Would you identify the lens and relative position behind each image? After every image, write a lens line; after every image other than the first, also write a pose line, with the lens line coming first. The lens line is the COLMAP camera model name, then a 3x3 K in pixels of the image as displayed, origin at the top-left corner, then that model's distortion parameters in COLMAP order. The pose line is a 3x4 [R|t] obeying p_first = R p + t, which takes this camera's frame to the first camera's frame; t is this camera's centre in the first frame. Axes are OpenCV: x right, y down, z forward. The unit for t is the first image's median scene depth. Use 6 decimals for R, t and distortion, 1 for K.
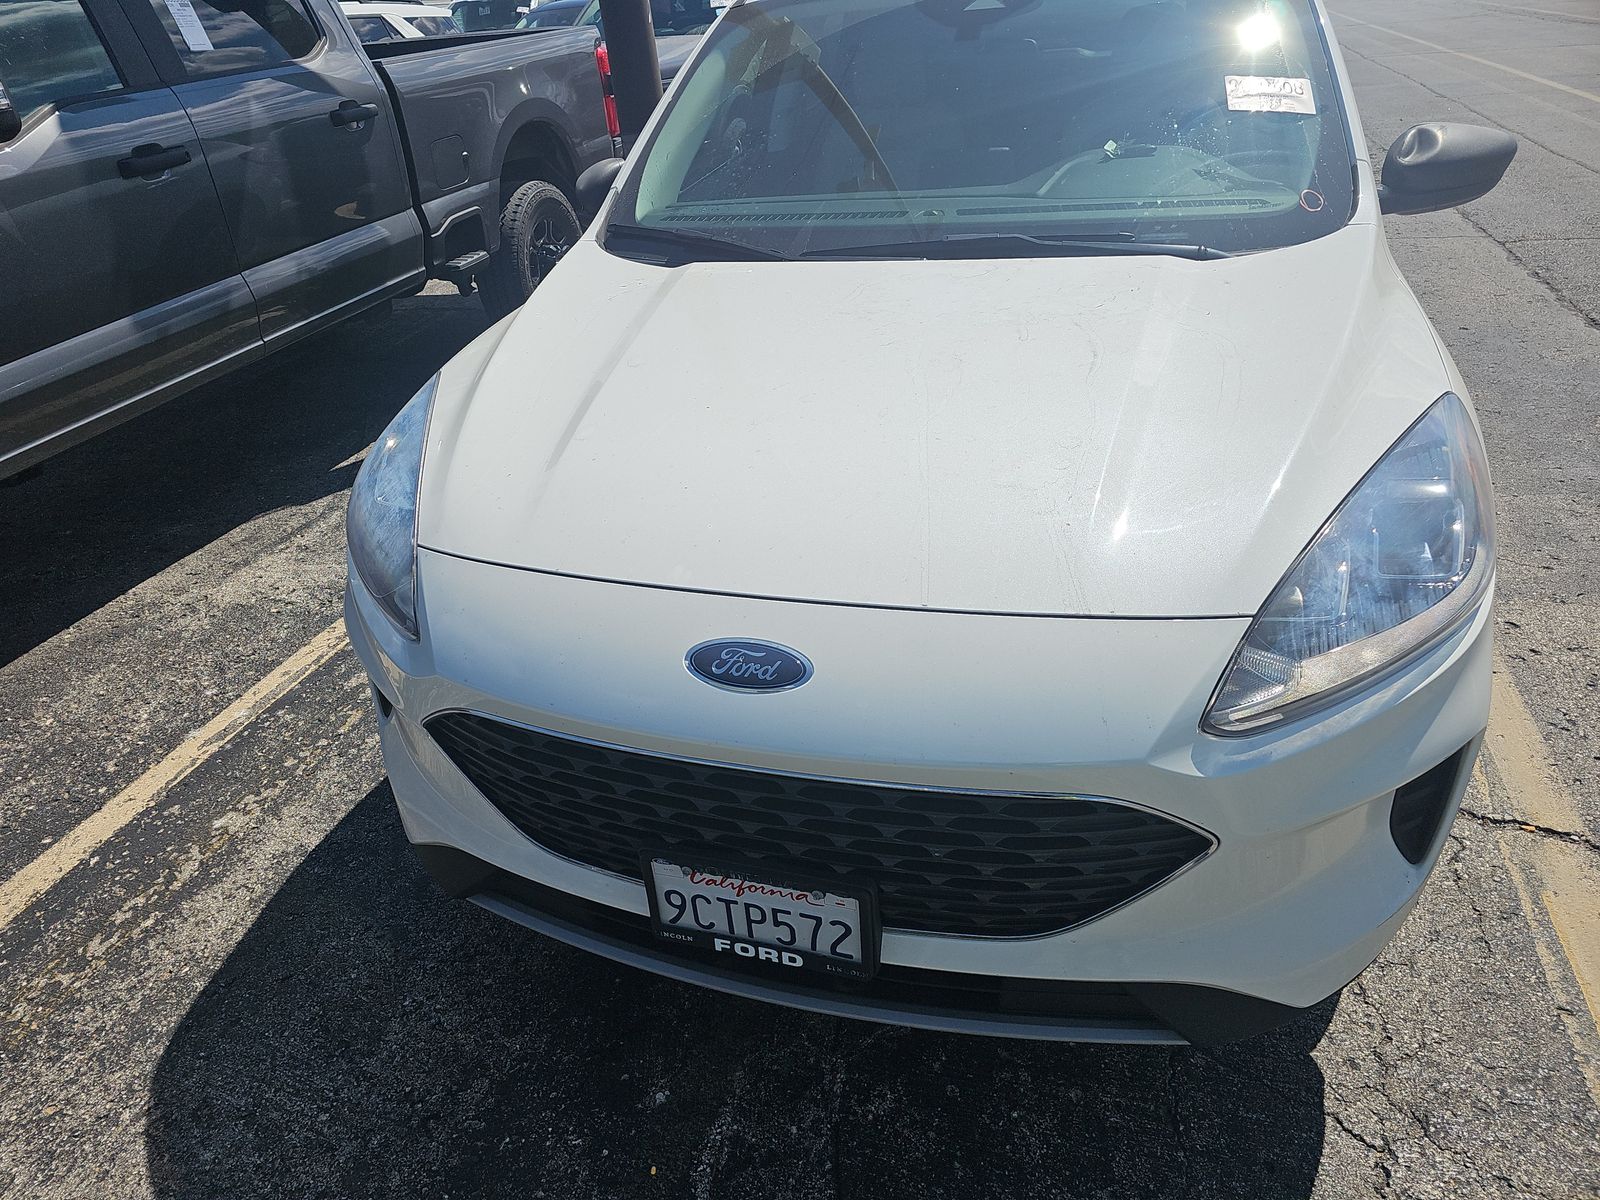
lens RADIAL K [[1055.3, 0, 795.4], [0, 1055.3, 579.6], [0, 0, 1]] dist [0.047316, -0.036454]
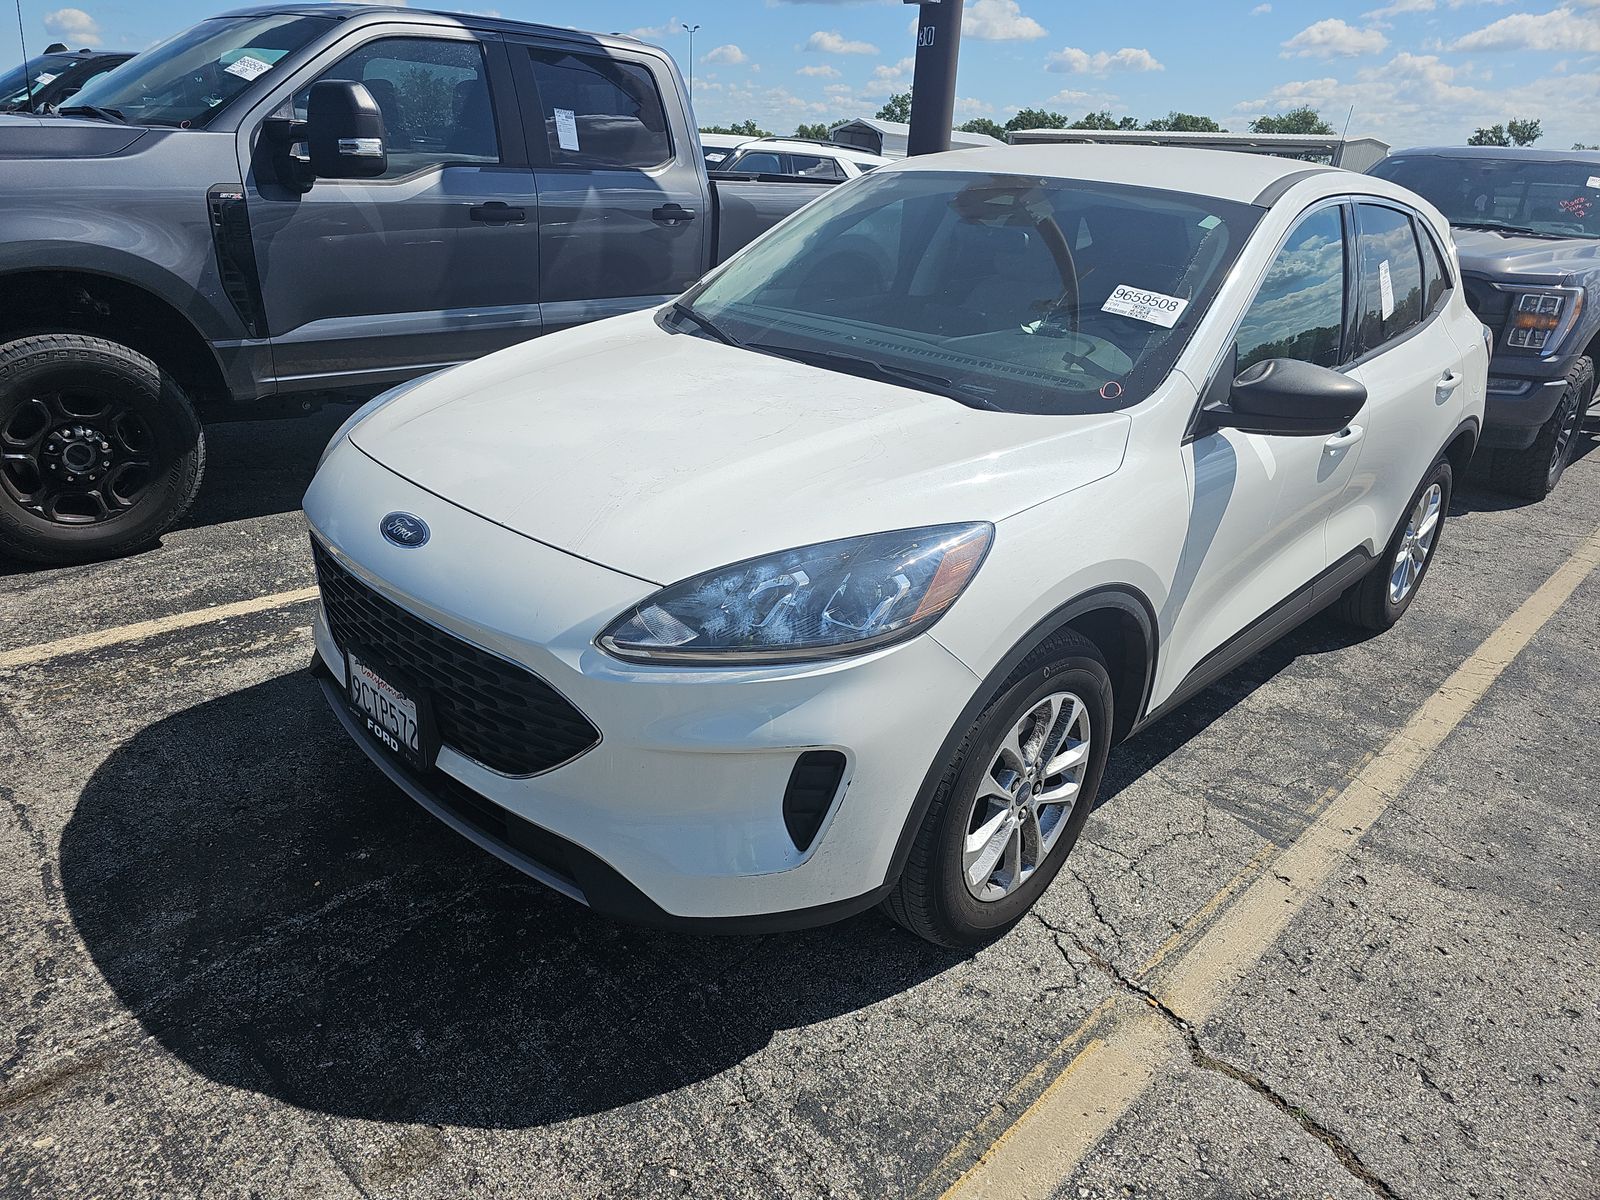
lens RADIAL K [[1055.3, 0, 795.4], [0, 1055.3, 579.6], [0, 0, 1]] dist [0.047316, -0.036454]
pose [[0.881944, 0.295797, -0.366986, 0.686725], [-0.342116, 0.937287, -0.066706, 0.037767], [0.324240, 0.184383, 0.927832, -0.160667]]
